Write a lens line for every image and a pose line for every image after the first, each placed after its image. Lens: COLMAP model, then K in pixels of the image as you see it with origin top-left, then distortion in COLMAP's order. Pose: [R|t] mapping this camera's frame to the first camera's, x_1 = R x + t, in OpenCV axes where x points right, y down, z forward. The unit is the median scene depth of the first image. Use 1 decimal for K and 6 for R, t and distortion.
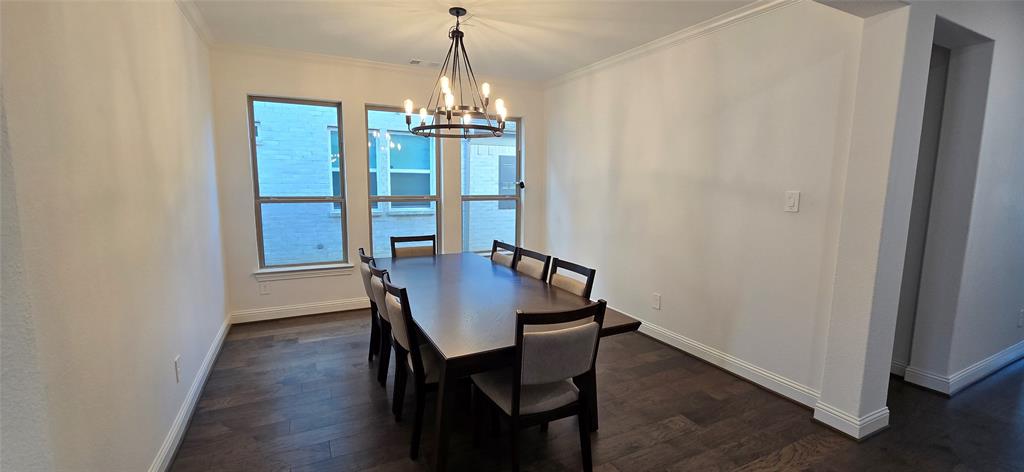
lens RADIAL K [[421.0, 0, 510.4], [0, 421.0, 235.1], [0, 0, 1]] dist [-0.002941, 0.002420]
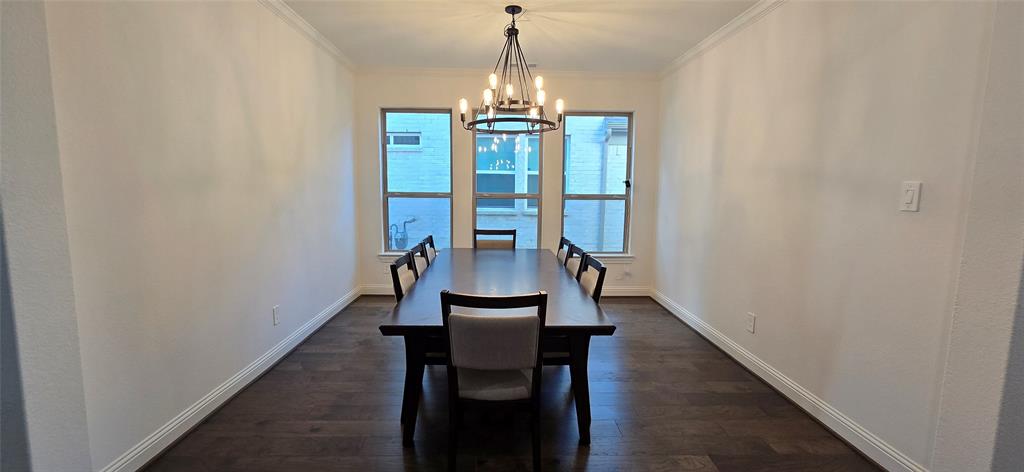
lens RADIAL K [[421.0, 0, 510.5], [0, 421.0, 235.0], [0, 0, 1]] dist [-0.002941, 0.002420]
pose [[0.905810, 0.050663, -0.420645, 0.291670], [-0.057564, 0.998335, -0.003716, 0.020277], [0.419756, 0.027580, 0.907218, 0.069833]]
